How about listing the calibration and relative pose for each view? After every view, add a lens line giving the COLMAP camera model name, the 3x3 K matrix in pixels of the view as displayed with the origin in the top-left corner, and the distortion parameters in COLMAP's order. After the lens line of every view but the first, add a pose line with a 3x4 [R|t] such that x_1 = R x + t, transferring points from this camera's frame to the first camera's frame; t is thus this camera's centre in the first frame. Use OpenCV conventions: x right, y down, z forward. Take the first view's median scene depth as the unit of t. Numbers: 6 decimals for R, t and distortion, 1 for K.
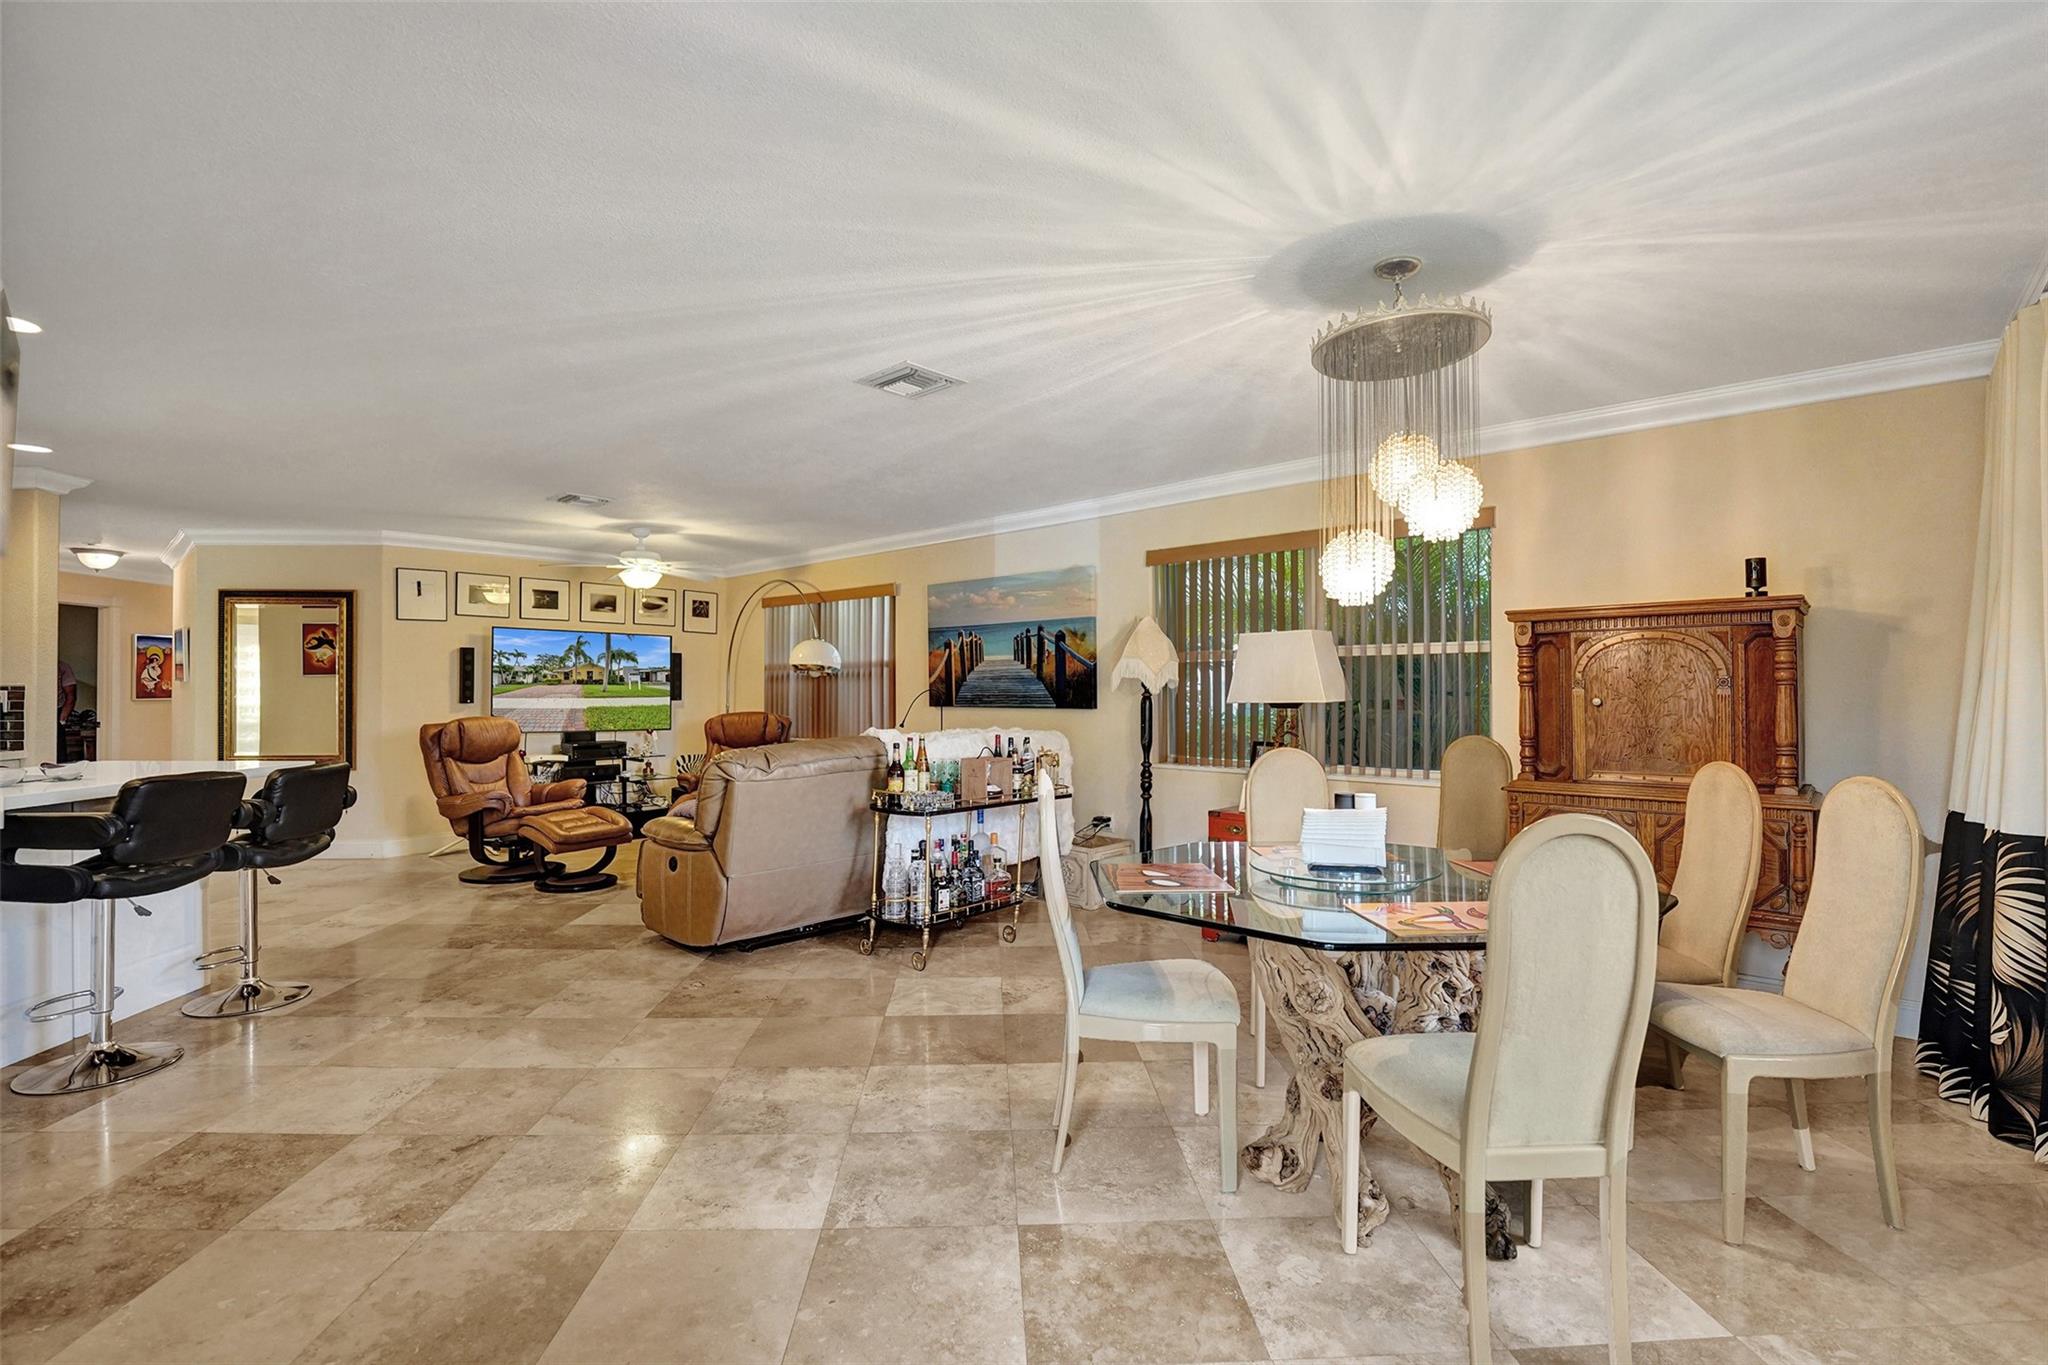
lens RADIAL K [[901.8, 0, 1020.2], [0, 901.8, 682.0], [0, 0, 1]] dist [-0.026336, 0.000239]
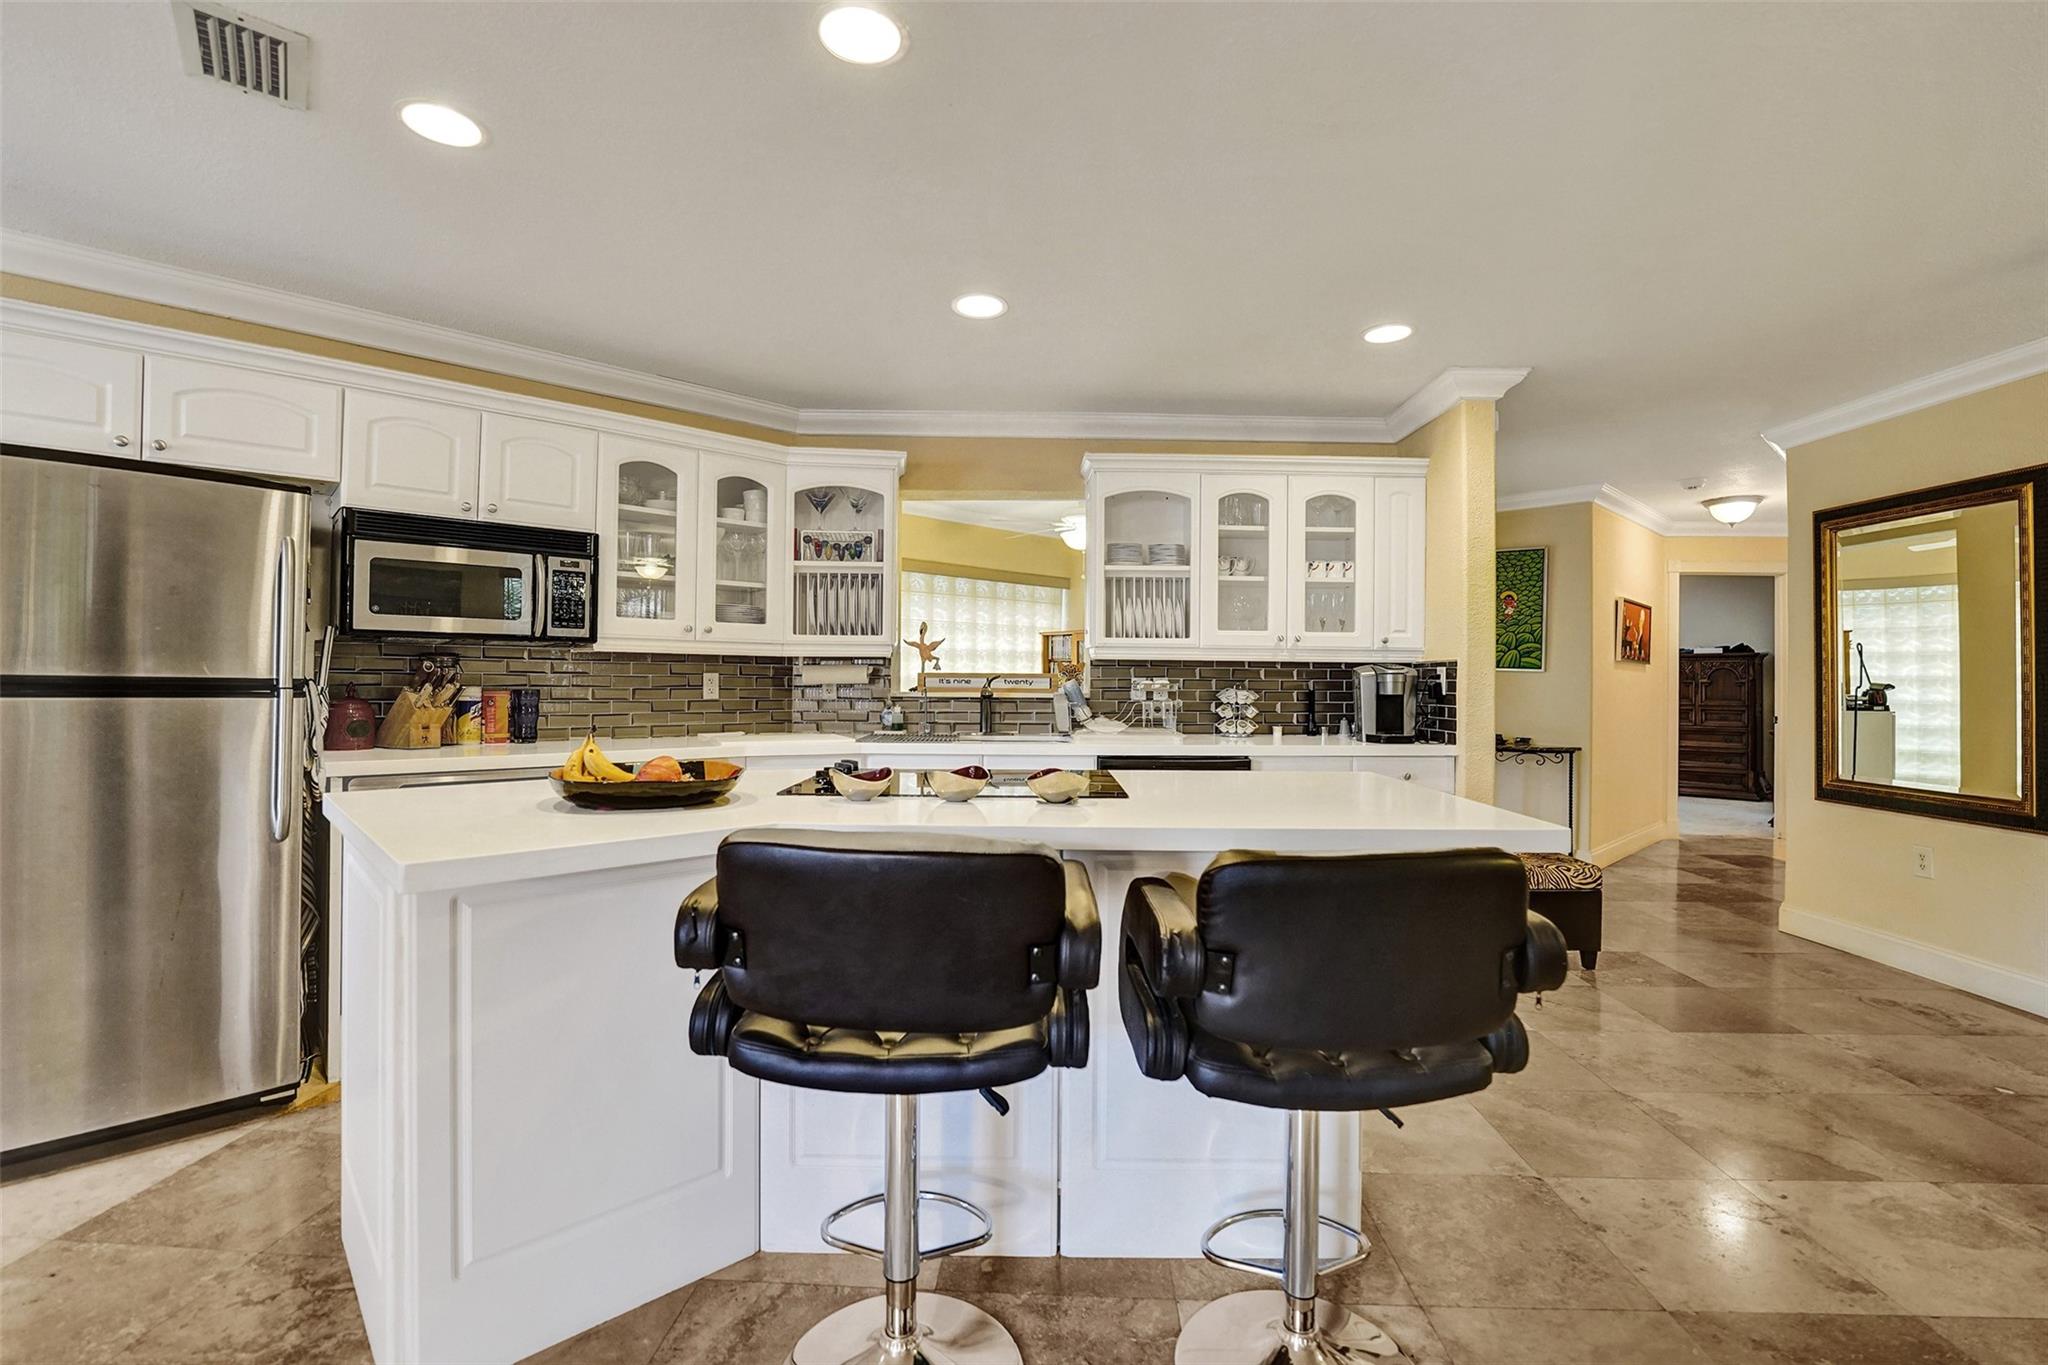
lens RADIAL K [[878.9, 0, 1029.2], [0, 878.9, 674.0], [0, 0, 1]] dist [-0.025162, -0.000126]
pose [[-0.091792, -0.005805, -0.995761, -0.249607], [-0.001870, 0.999982, -0.005657, 0.015296], [0.995776, 0.001343, -0.091802, 0.505297]]
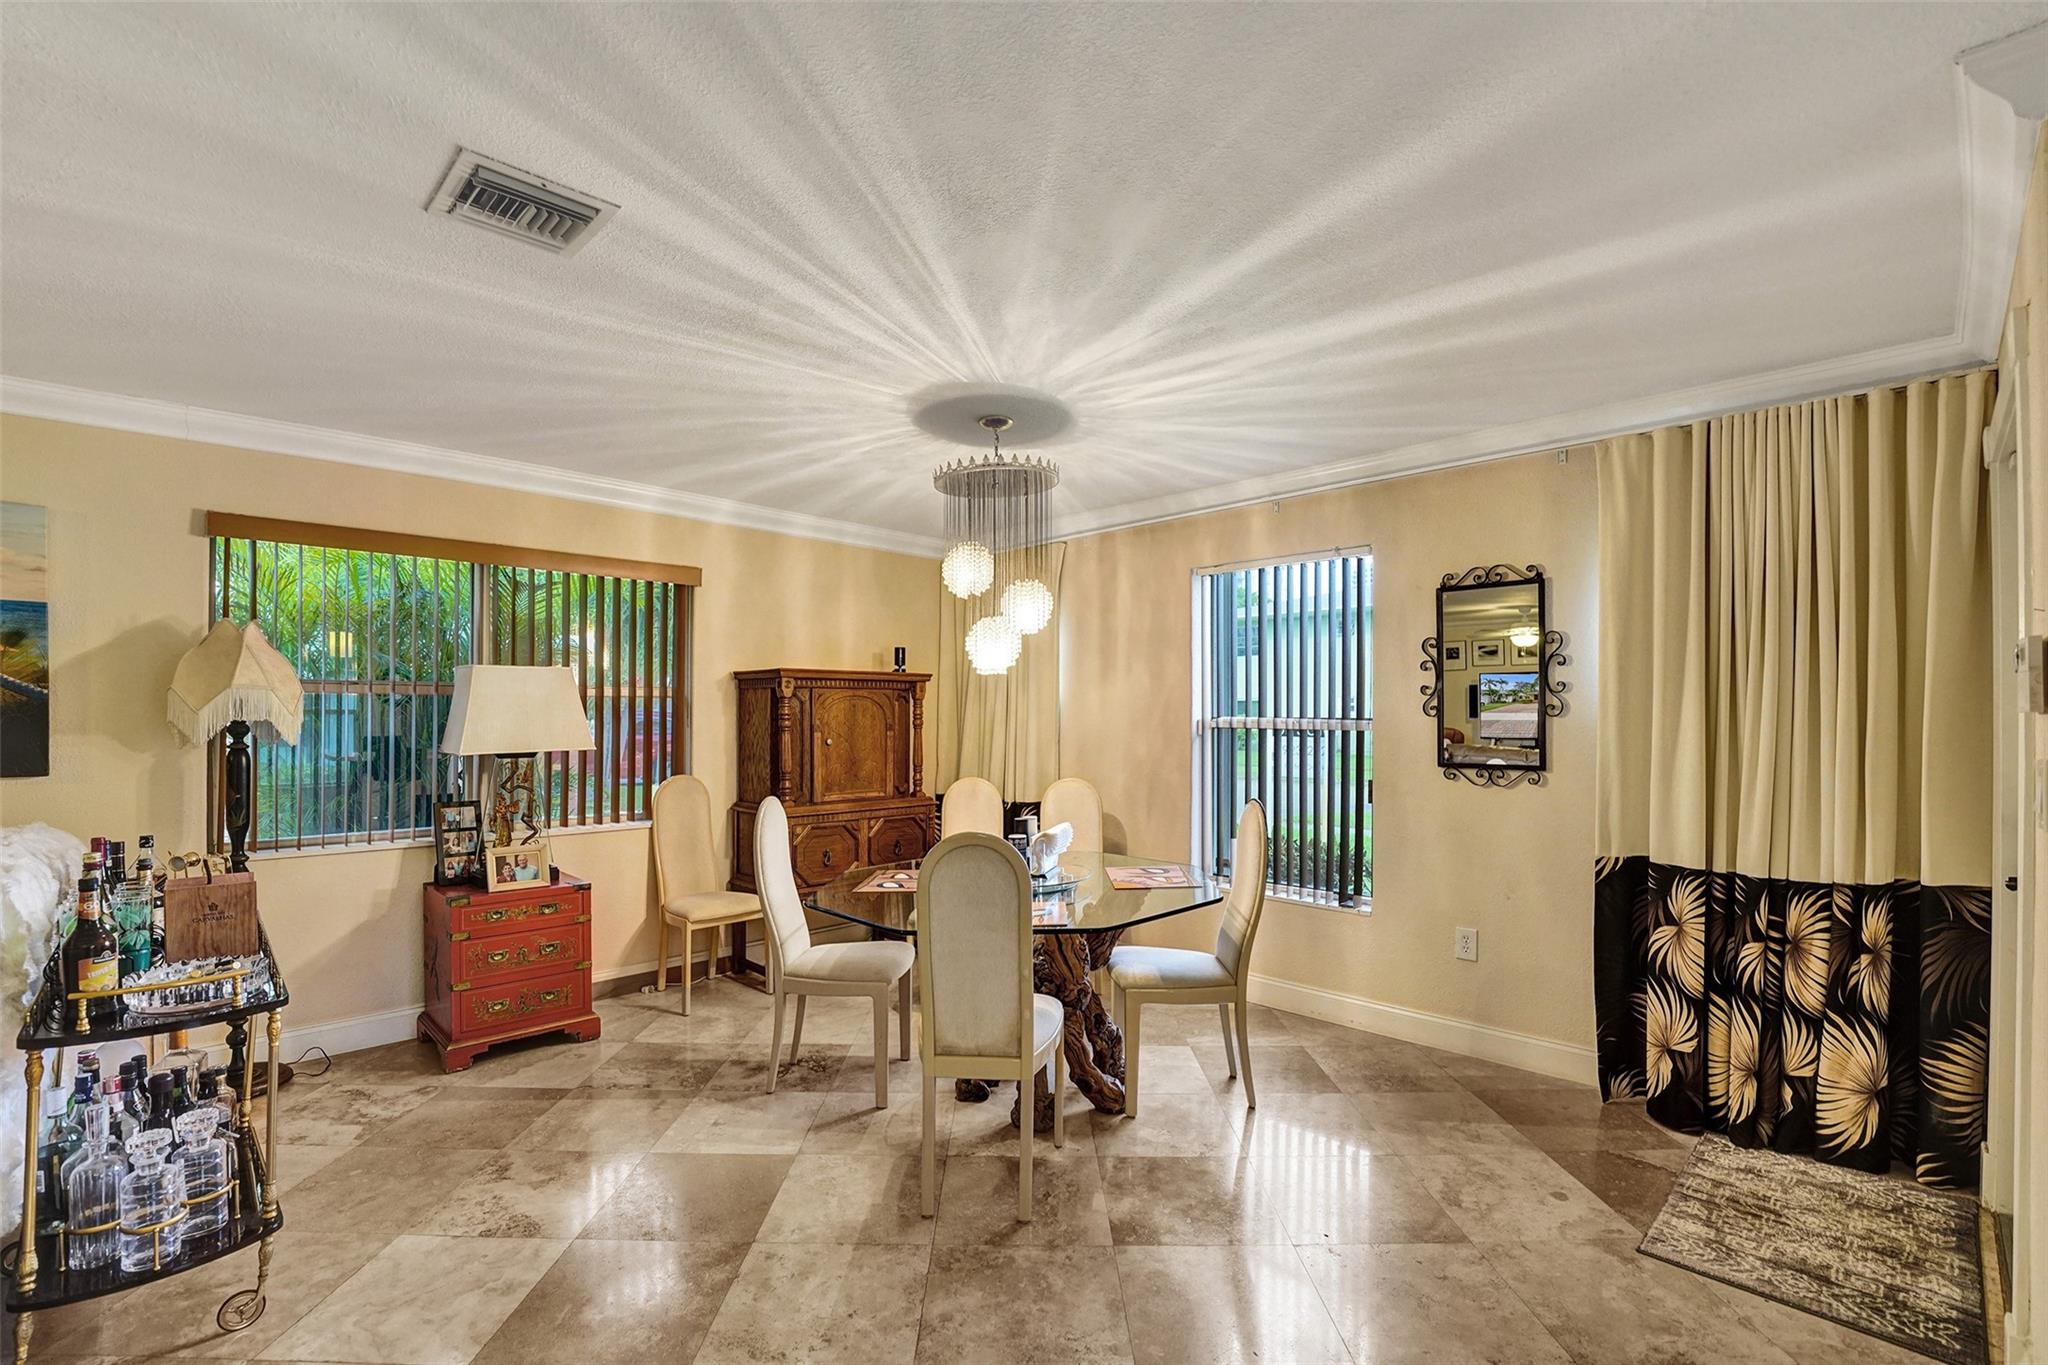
lens RADIAL K [[890.6, 0, 1008.0], [0, 890.6, 718.0], [0, 0, 1]] dist [-0.024236, 0.000892]
pose [[0.056376, -0.001039, 0.998409, -0.354058], [-0.009646, 0.999952, 0.001585, -0.009403], [-0.998363, -0.009720, 0.056363, 0.353972]]
